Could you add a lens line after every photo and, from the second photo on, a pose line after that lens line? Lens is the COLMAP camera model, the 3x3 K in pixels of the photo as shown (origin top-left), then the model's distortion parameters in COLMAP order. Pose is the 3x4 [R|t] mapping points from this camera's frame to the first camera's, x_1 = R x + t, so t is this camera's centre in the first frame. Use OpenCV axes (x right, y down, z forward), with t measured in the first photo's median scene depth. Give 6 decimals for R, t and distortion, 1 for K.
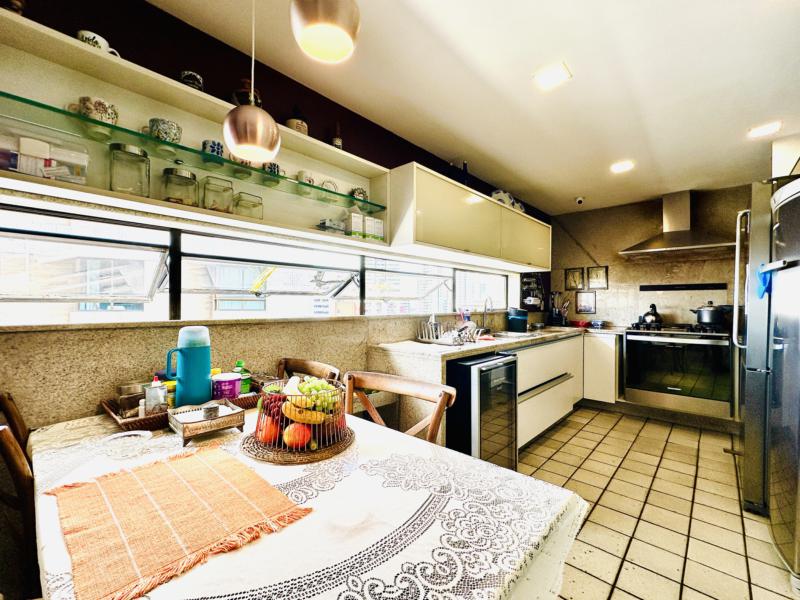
lens RADIAL K [[344.5, 0, 398.9], [0, 344.5, 302.0], [0, 0, 1]] dist [-0.000063, -0.000050]
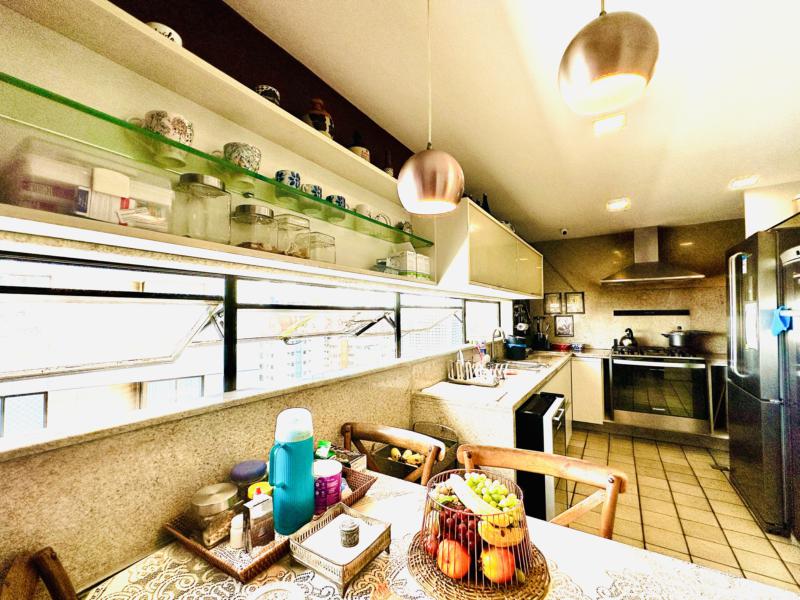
lens RADIAL K [[344.5, 0, 398.2], [0, 344.5, 302.2], [0, 0, 1]] dist [-0.000063, -0.000050]
pose [[0.983406, -0.005558, 0.181333, -0.350480], [0.011798, 0.999374, -0.033356, -0.100849], [-0.181034, 0.034942, 0.982856, 0.128536]]
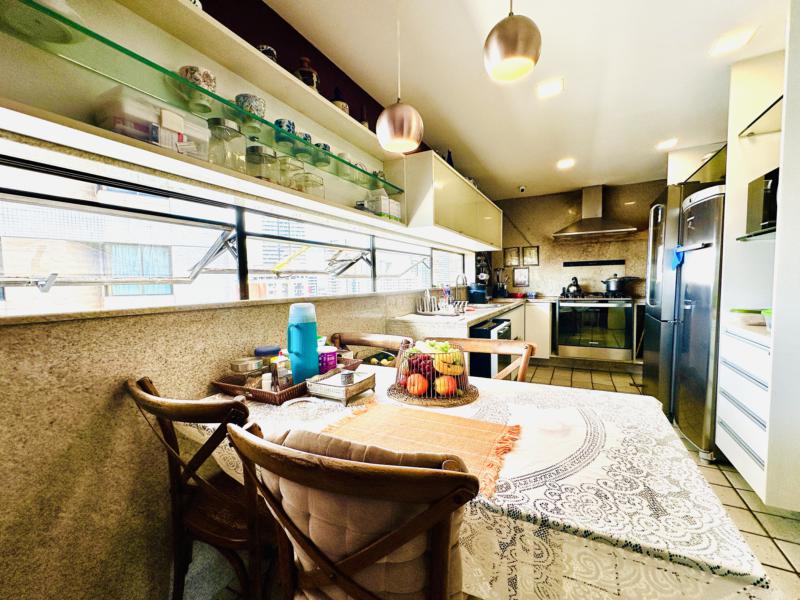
lens RADIAL K [[344.5, 0, 397.9], [0, 344.5, 302.3], [0, 0, 1]] dist [-0.000063, -0.000050]
pose [[0.965036, -0.038314, 0.259303, -0.406660], [0.022200, 0.997652, 0.064787, 0.004006], [-0.261176, -0.056765, 0.963621, -0.065441]]
